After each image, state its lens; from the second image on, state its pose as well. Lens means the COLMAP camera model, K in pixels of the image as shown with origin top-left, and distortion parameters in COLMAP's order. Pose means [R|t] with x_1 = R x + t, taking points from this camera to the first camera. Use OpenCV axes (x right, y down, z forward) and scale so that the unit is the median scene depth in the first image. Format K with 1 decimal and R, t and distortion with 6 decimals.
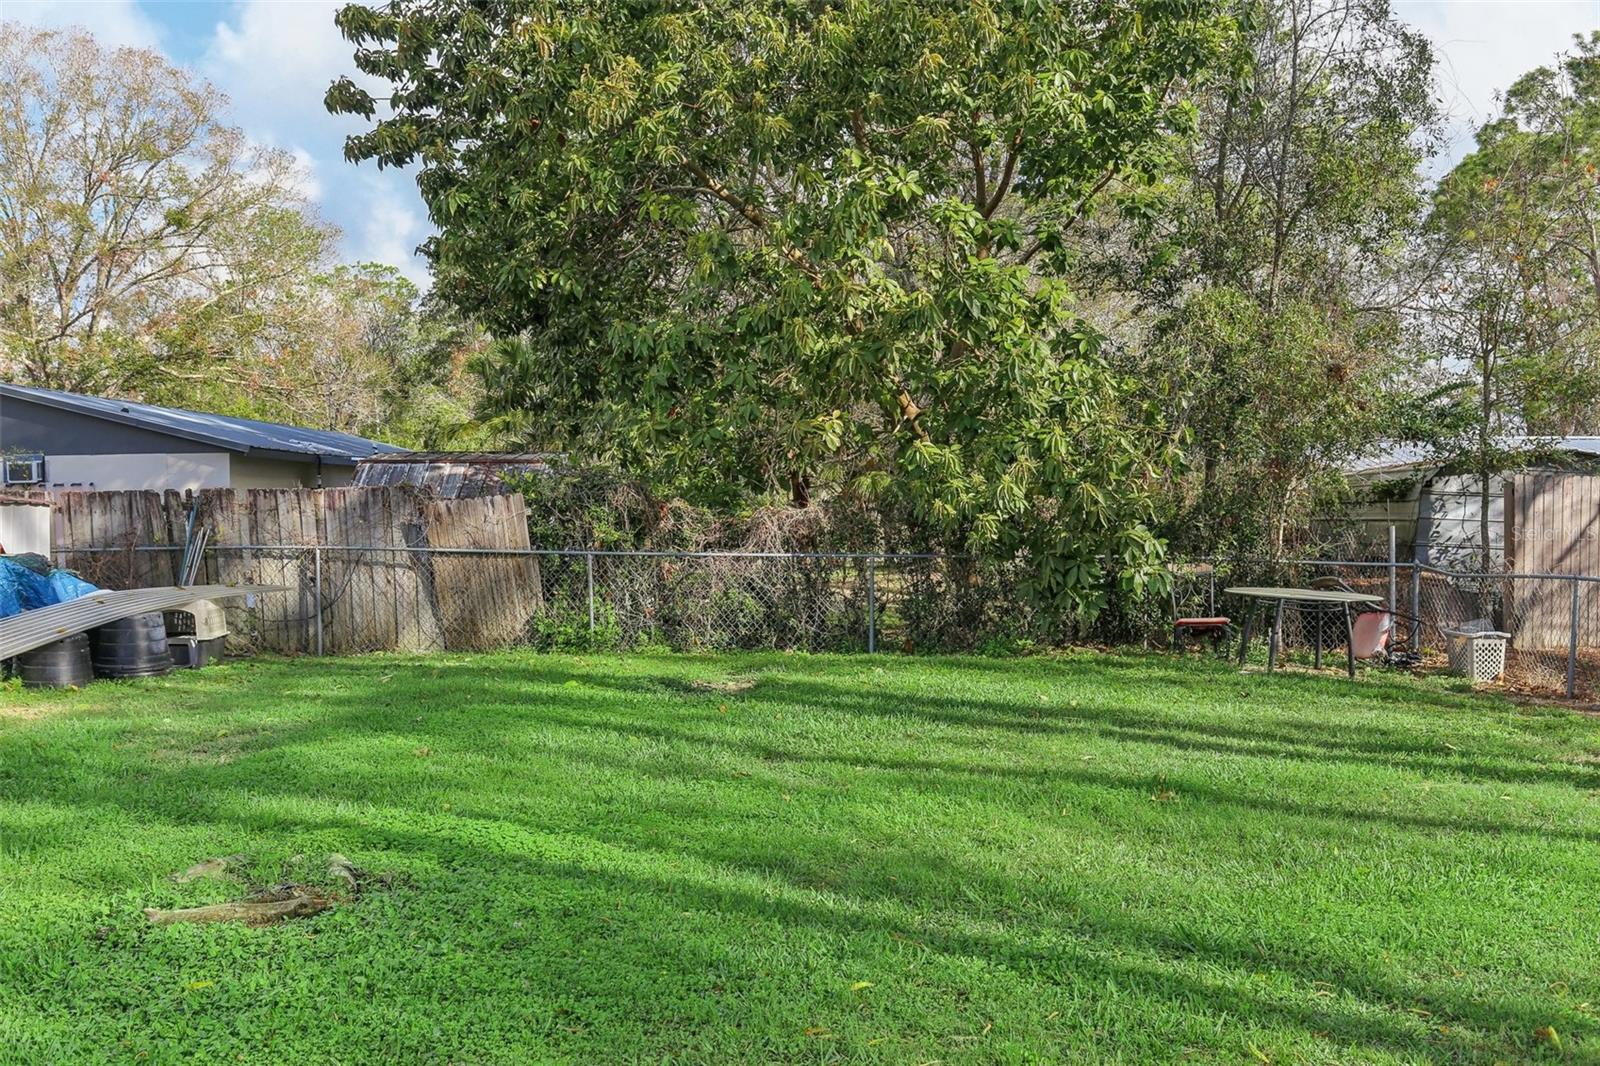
lens RADIAL K [[1410.5, 0, 795.7], [0, 1410.5, 498.1], [0, 0, 1]] dist [0.003961, -0.055253]
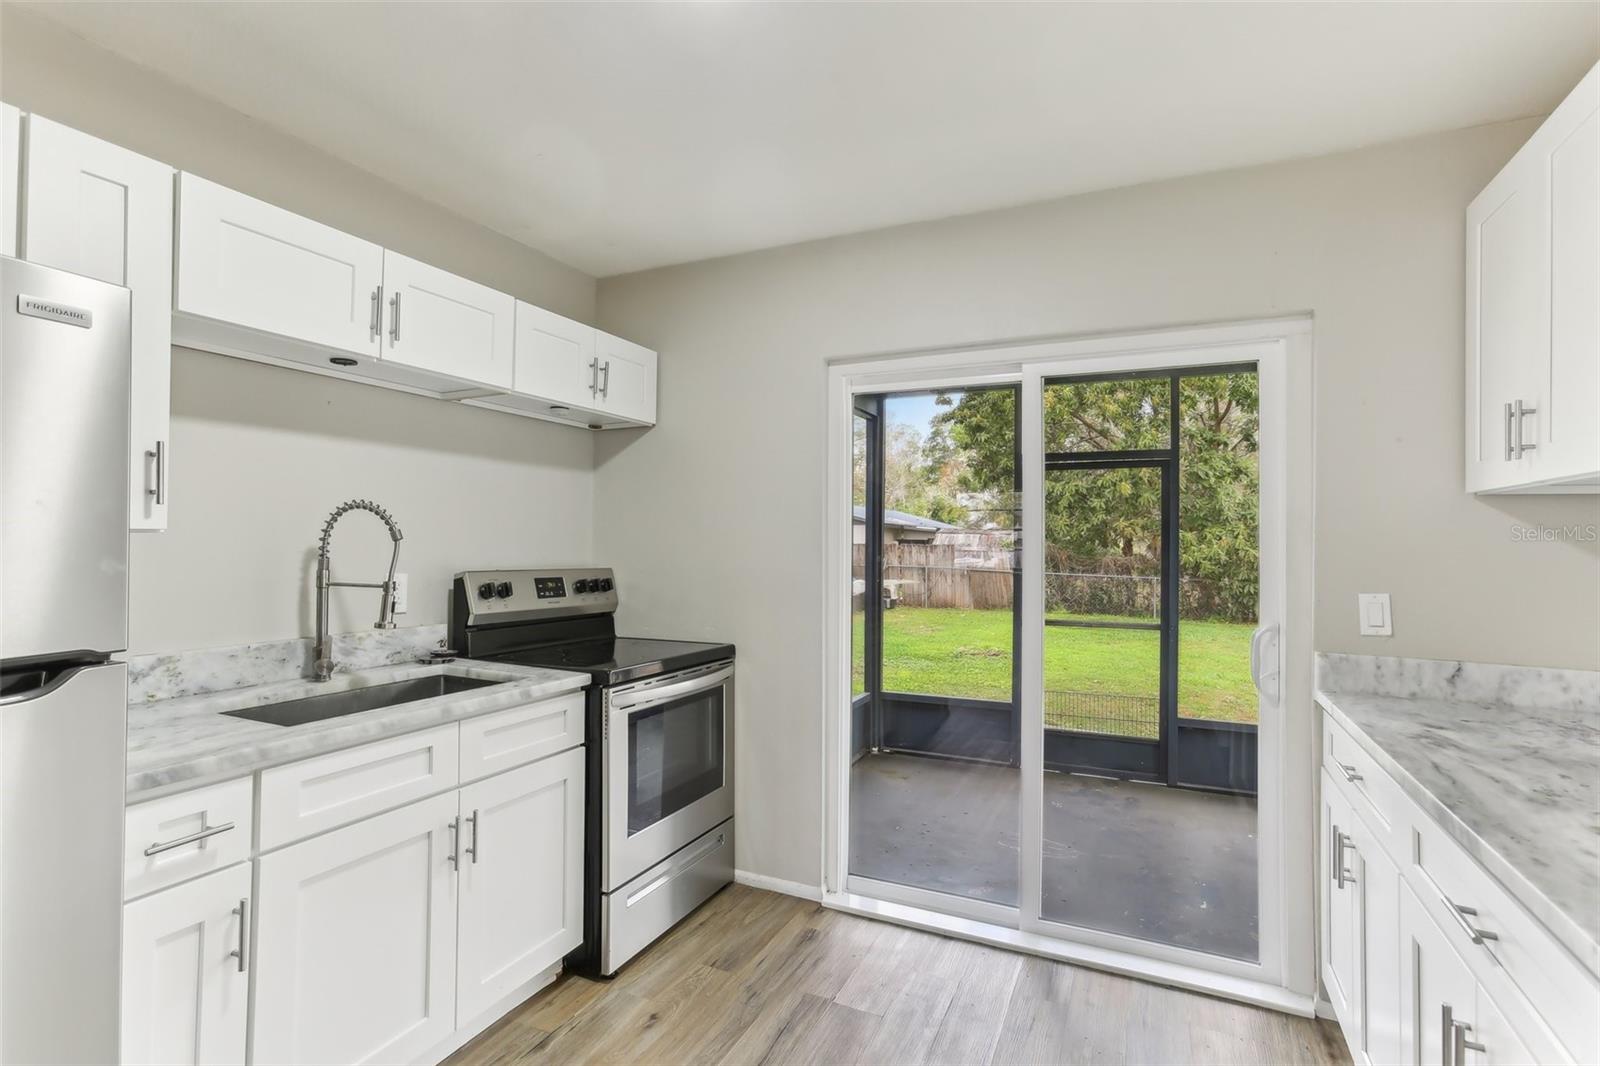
lens RADIAL K [[802.2, 0, 792.5], [0, 802.2, 531.2], [0, 0, 1]] dist [-0.018899, 0.039051]
pose [[0.922485, 0.008574, -0.385939, 0.007206], [-0.010790, 0.999935, -0.003575, -0.024352], [0.385883, 0.007462, 0.922518, -0.488045]]
